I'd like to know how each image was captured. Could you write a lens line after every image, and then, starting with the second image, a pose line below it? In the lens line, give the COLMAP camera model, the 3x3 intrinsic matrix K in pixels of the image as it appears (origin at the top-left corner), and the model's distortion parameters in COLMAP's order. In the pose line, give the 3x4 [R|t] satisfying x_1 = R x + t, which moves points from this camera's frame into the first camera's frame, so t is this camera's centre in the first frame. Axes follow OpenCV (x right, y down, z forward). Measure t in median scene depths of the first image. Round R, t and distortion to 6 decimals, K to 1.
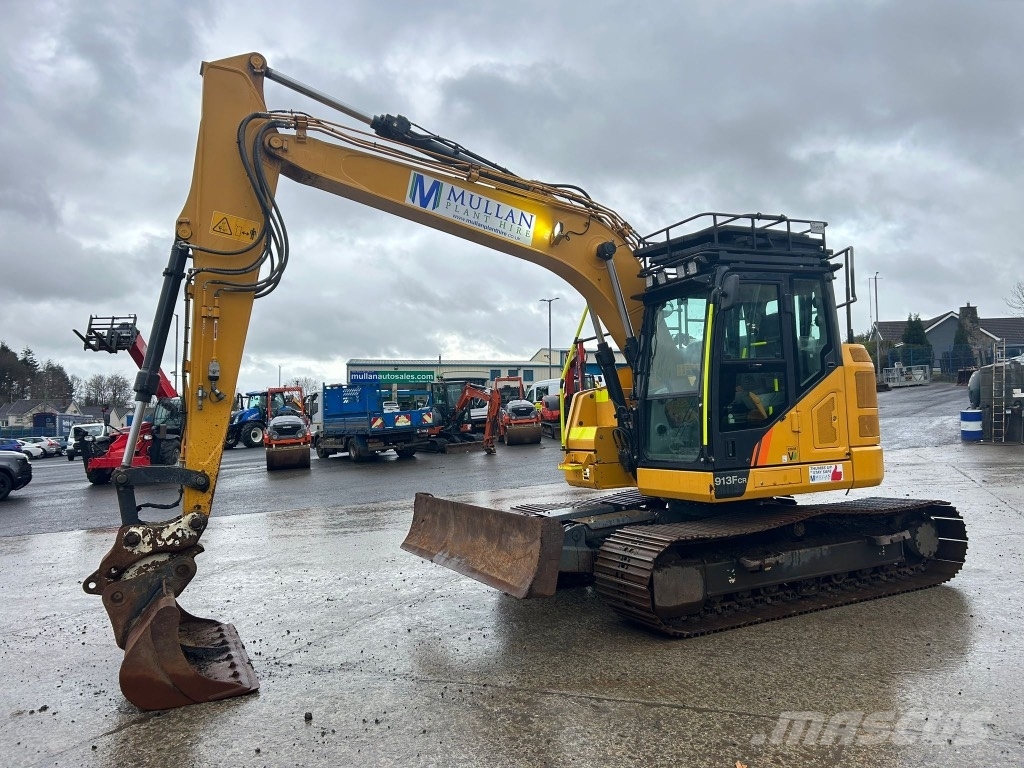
lens RADIAL K [[770.0, 0, 515.9], [0, 770.0, 377.1], [0, 0, 1]] dist [0.074192, -0.093050]
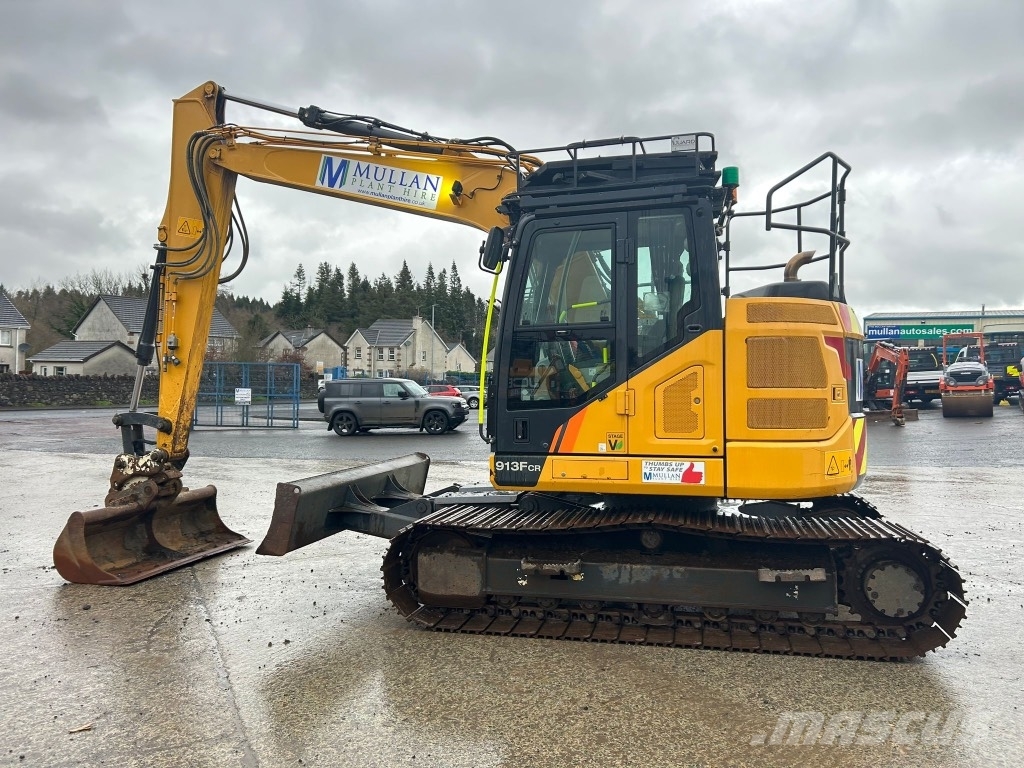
lens RADIAL K [[770.0, 0, 515.9], [0, 770.0, 377.1], [0, 0, 1]] dist [0.074192, -0.093050]
pose [[0.759878, 0.026027, -0.649545, 0.770458], [0.011118, 0.998532, 0.053017, -0.010420], [0.649971, -0.047508, 0.758473, 0.331856]]
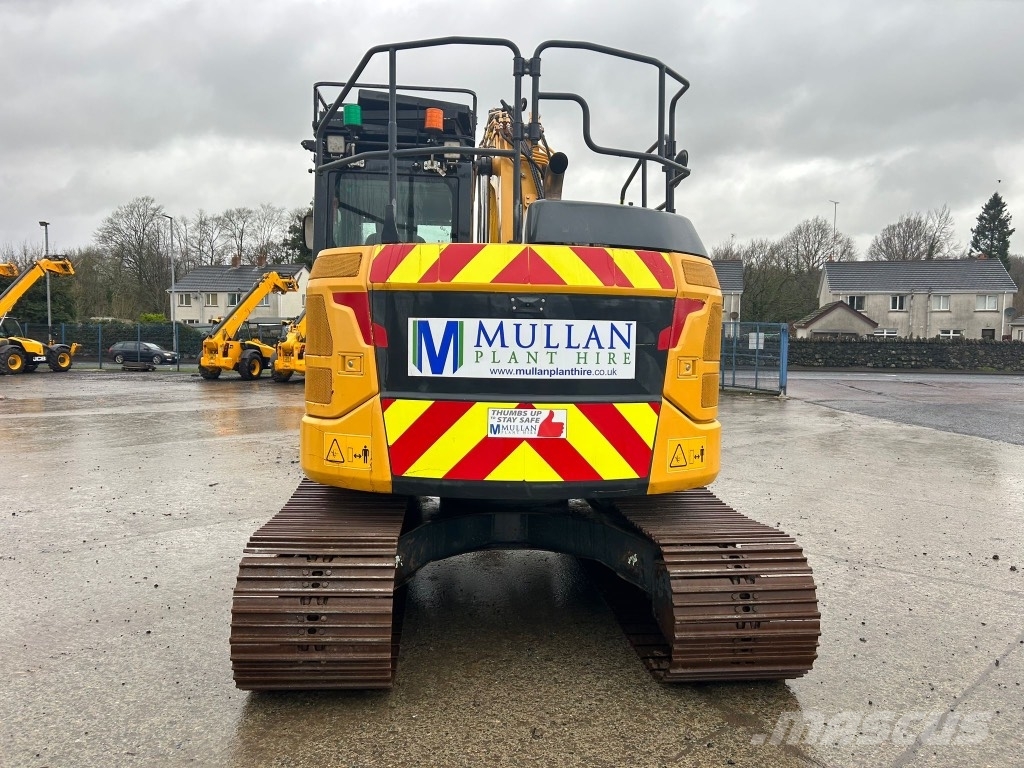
lens RADIAL K [[770.0, 0, 515.9], [0, 770.0, 377.1], [0, 0, 1]] dist [0.074192, -0.093050]
pose [[-0.363276, 0.069652, -0.929074, 1.031624], [0.049282, 0.997242, 0.055492, 0.033479], [0.930377, -0.025627, -0.365707, 1.461748]]
